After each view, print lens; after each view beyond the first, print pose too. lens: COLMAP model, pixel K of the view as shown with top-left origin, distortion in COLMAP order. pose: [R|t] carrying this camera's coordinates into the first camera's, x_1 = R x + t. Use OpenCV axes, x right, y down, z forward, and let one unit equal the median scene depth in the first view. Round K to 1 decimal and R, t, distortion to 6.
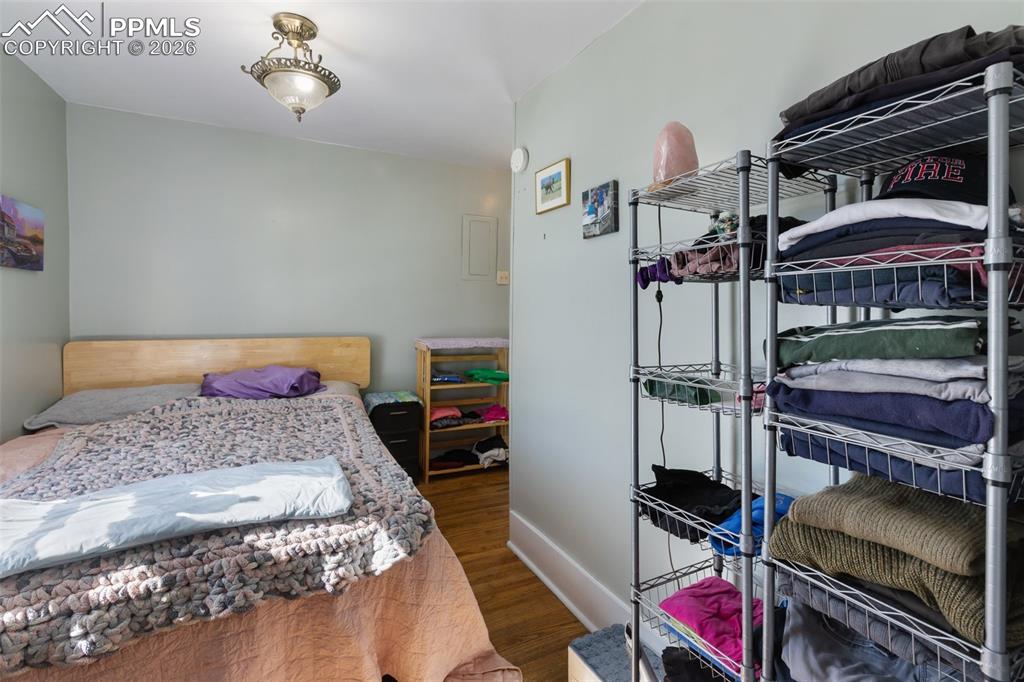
lens RADIAL K [[468.4, 0, 514.8], [0, 468.4, 310.8], [0, 0, 1]] dist [0.000406, -0.001615]
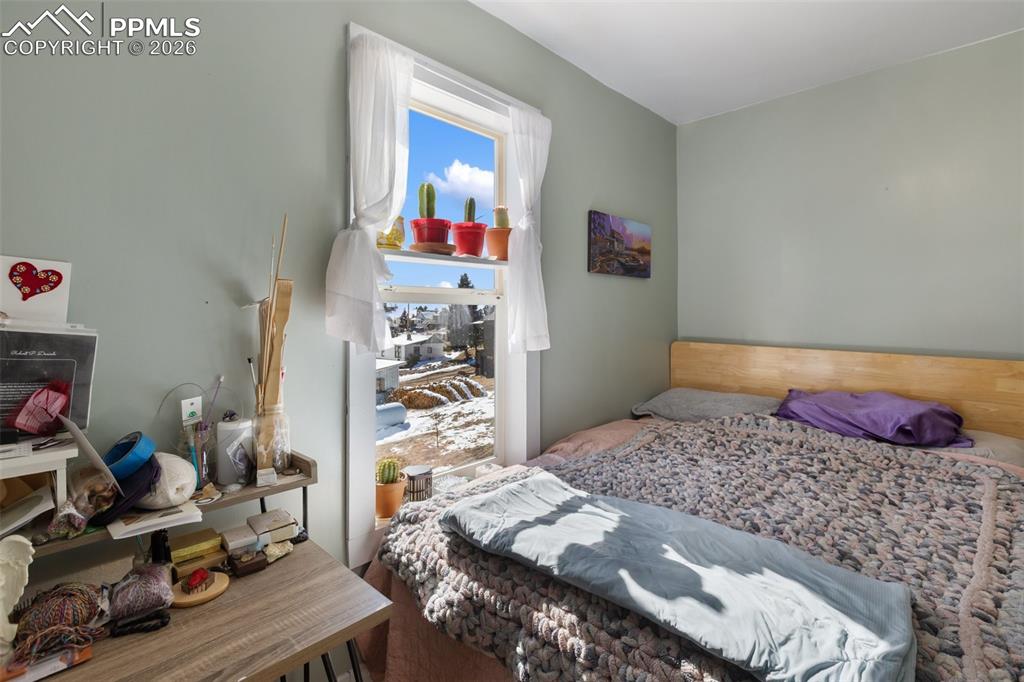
lens RADIAL K [[468.4, 0, 514.8], [0, 468.4, 310.8], [0, 0, 1]] dist [0.000406, -0.001615]
pose [[0.317858, -0.004520, -0.948127, -0.027571], [-0.013432, 0.999867, -0.009270, 0.011254], [0.948043, 0.015681, 0.317755, 0.341221]]
